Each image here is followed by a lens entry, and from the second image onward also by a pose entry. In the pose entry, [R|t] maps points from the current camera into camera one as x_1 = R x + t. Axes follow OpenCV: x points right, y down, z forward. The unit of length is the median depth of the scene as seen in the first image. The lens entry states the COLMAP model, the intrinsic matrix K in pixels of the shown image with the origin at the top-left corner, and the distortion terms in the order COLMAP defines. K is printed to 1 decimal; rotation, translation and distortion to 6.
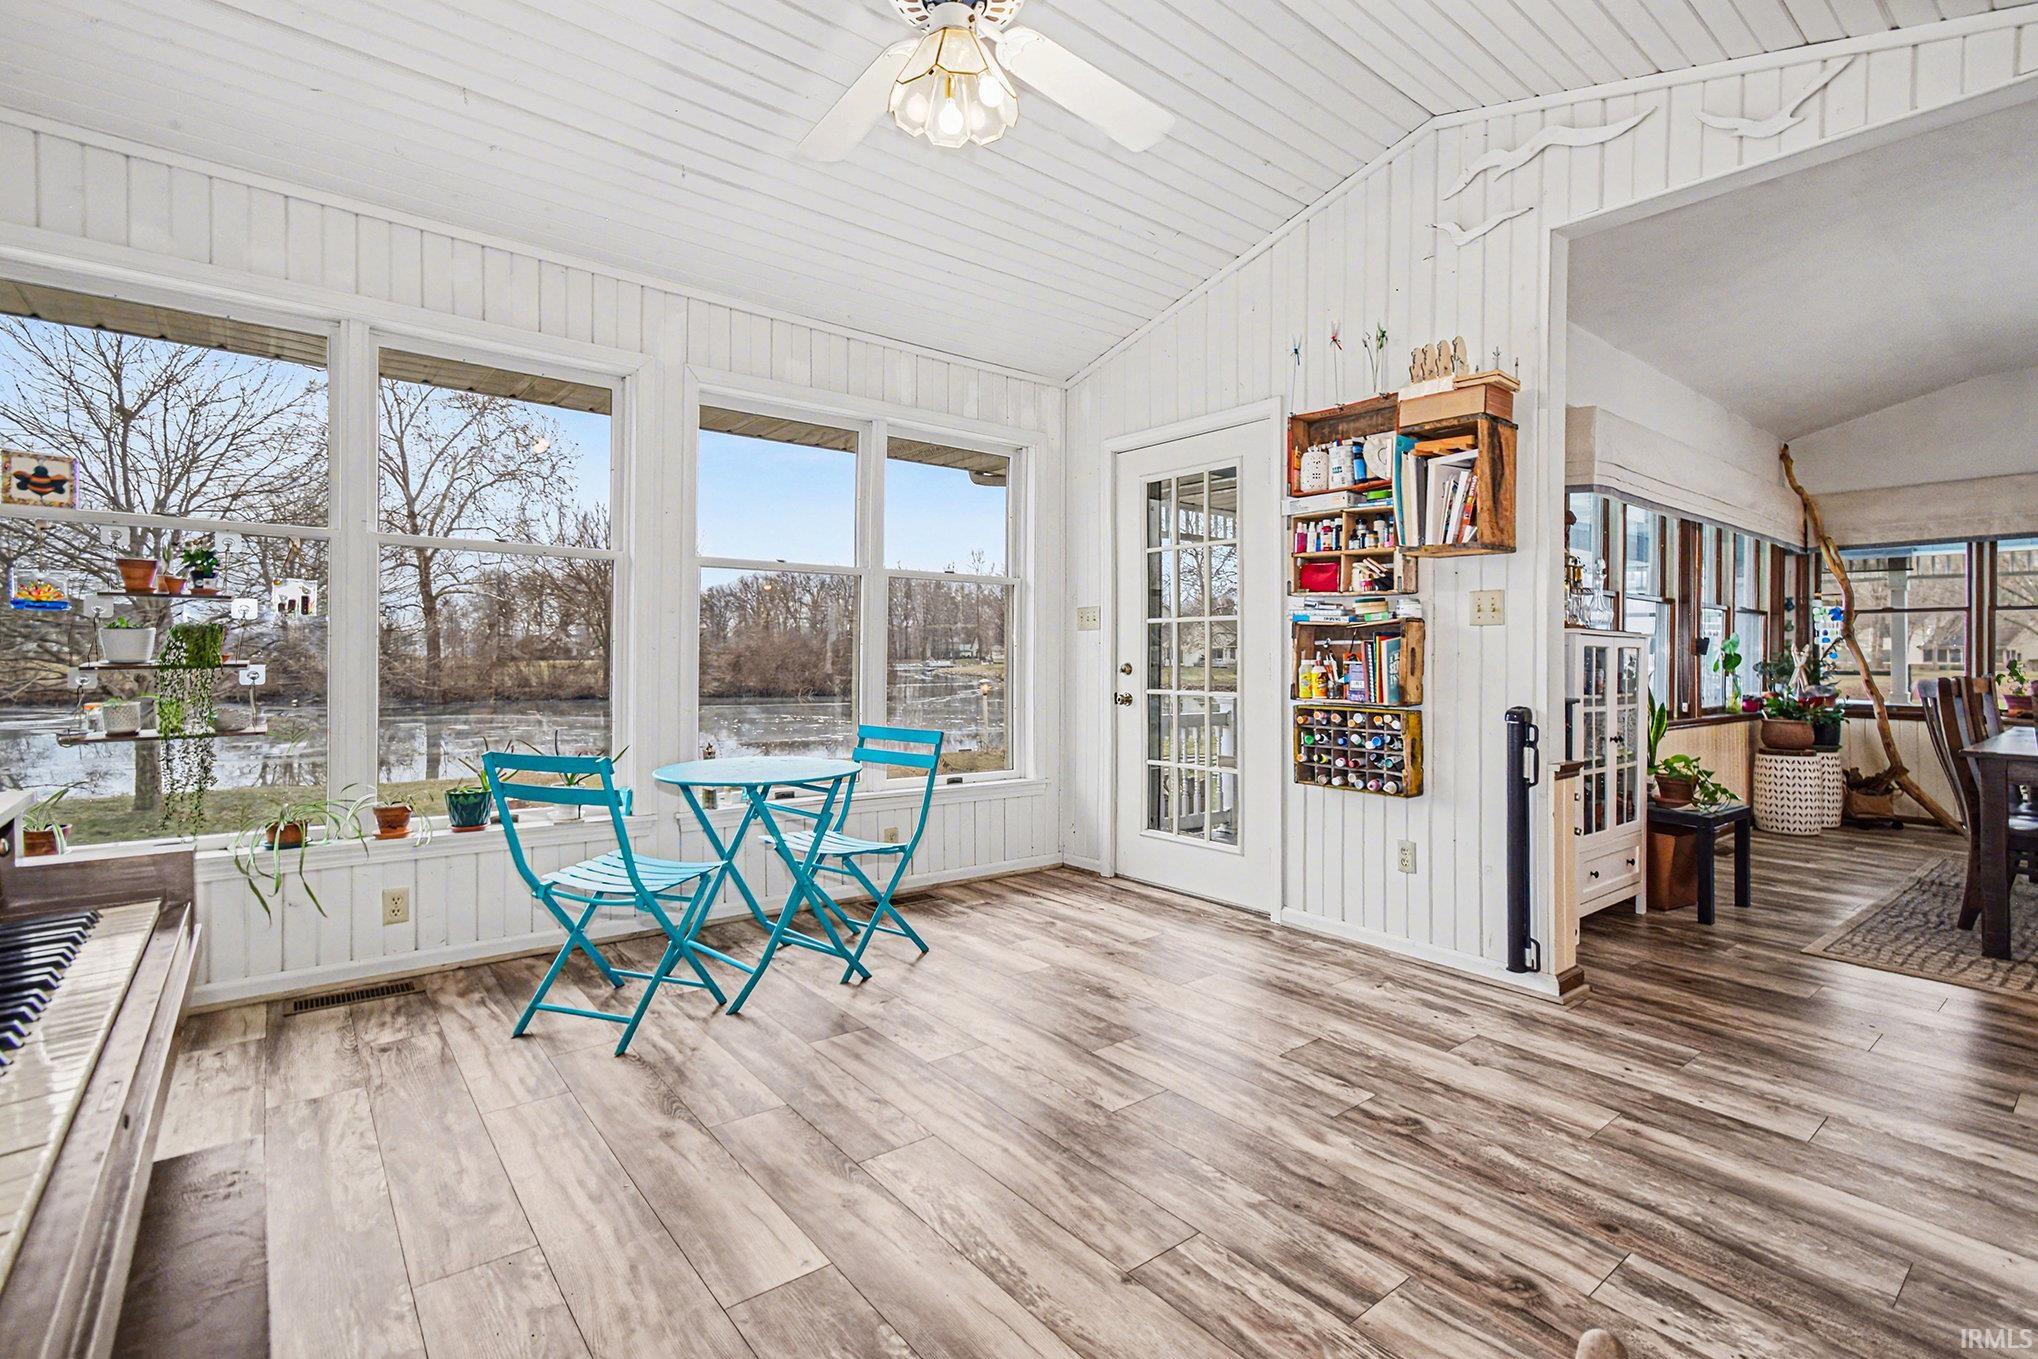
lens RADIAL K [[926.9, 0, 1019.0], [0, 926.9, 679.5], [0, 0, 1]] dist [-0.001136, -0.000152]
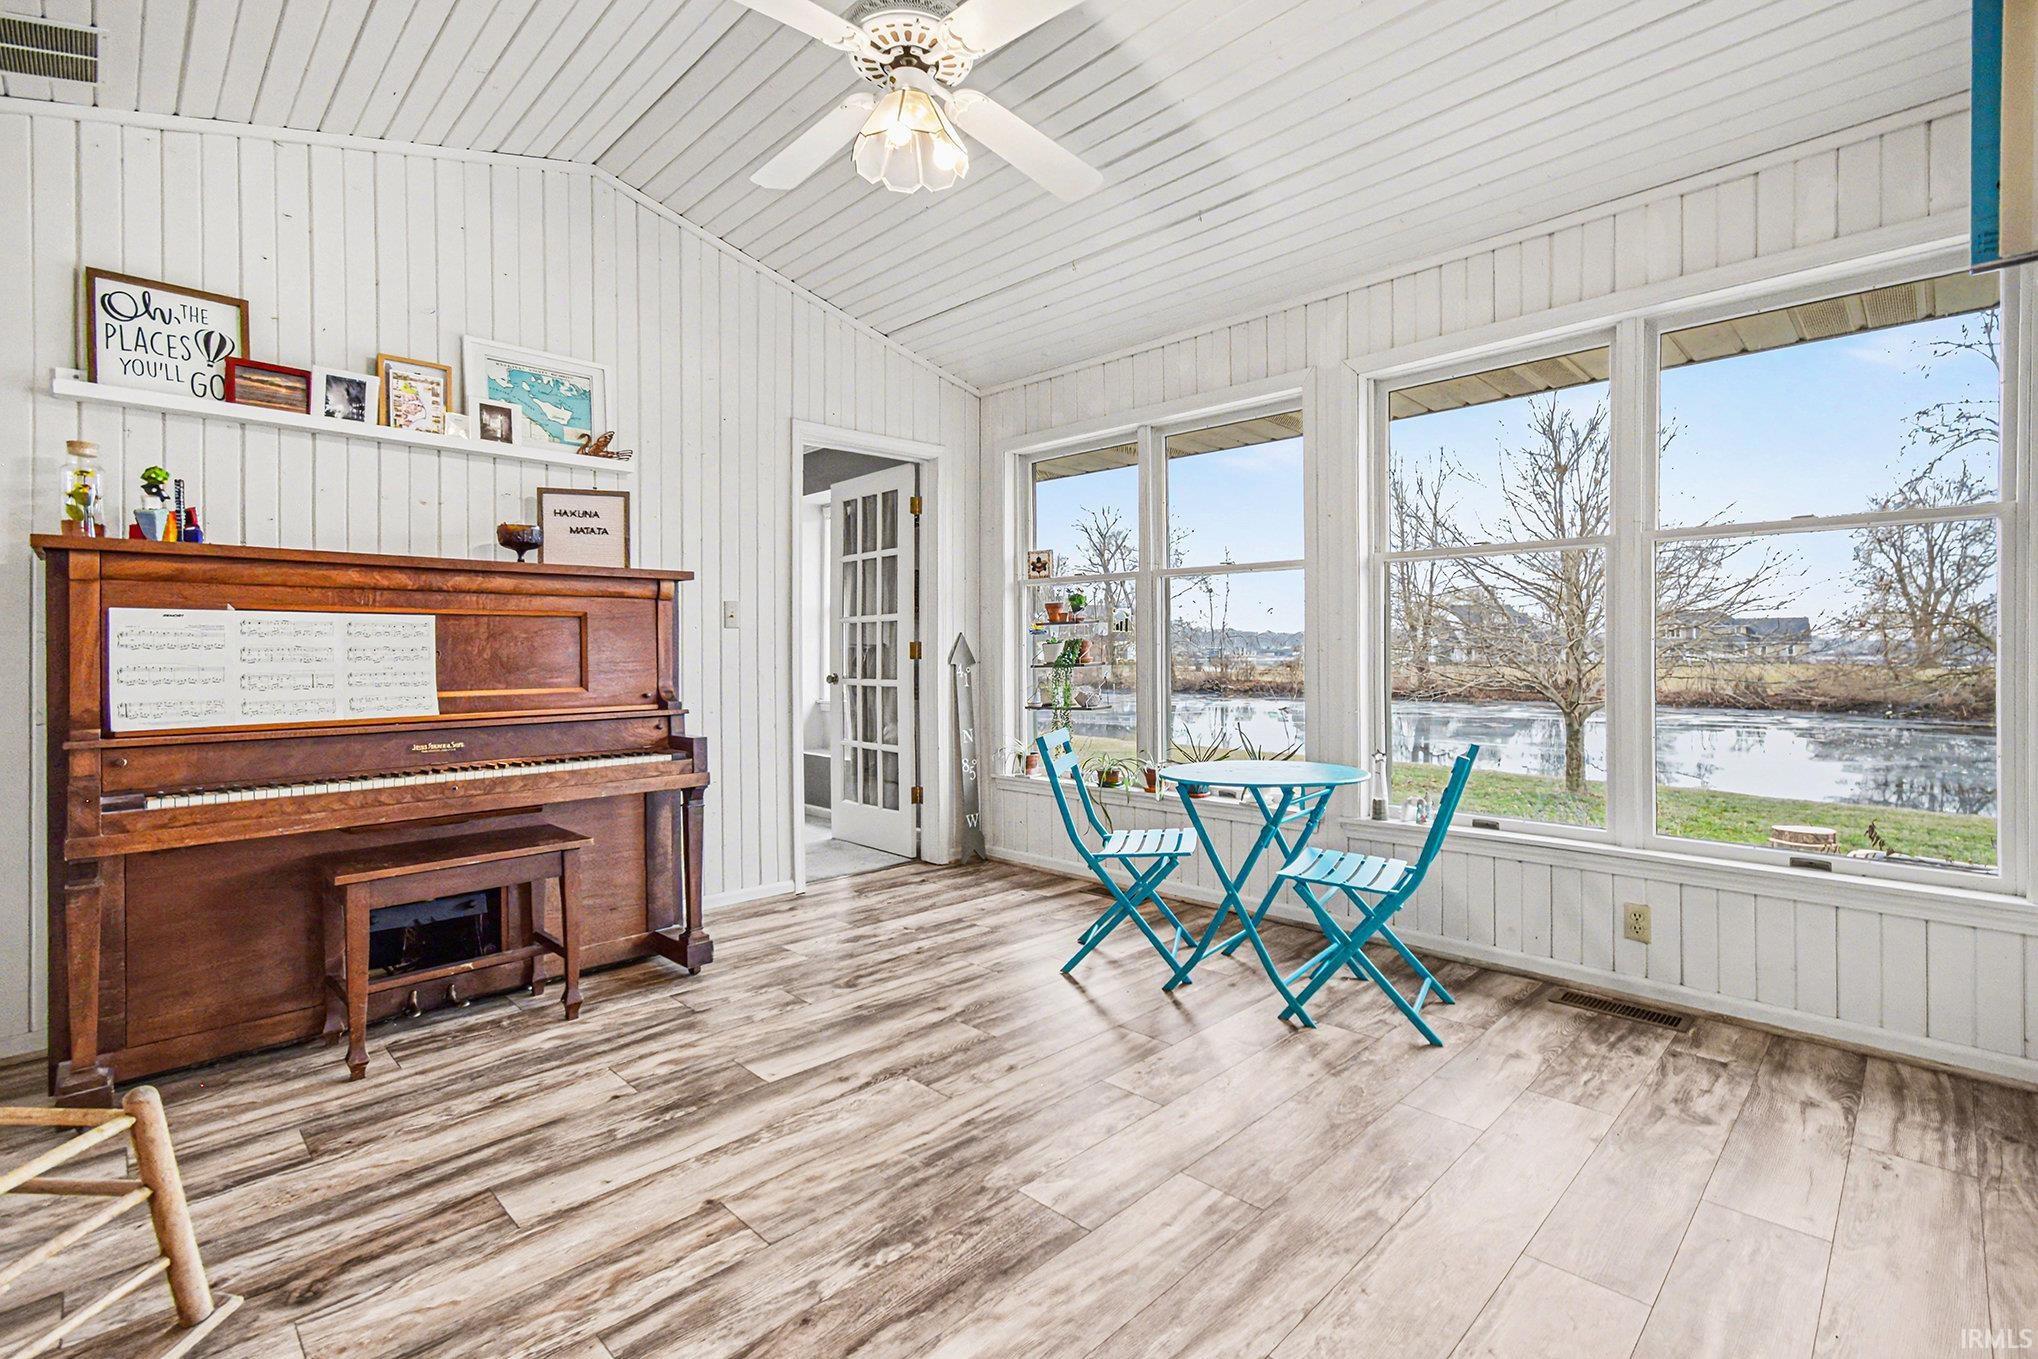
lens RADIAL K [[937.1, 0, 1019.0], [0, 937.1, 679.5], [0, 0, 1]] dist [-0.004299, 0.000056]
pose [[0.111283, 0.006700, -0.993766, 0.851851], [-0.012499, 0.999908, 0.005341, 0.002596], [0.993710, 0.011827, 0.111357, 0.823565]]
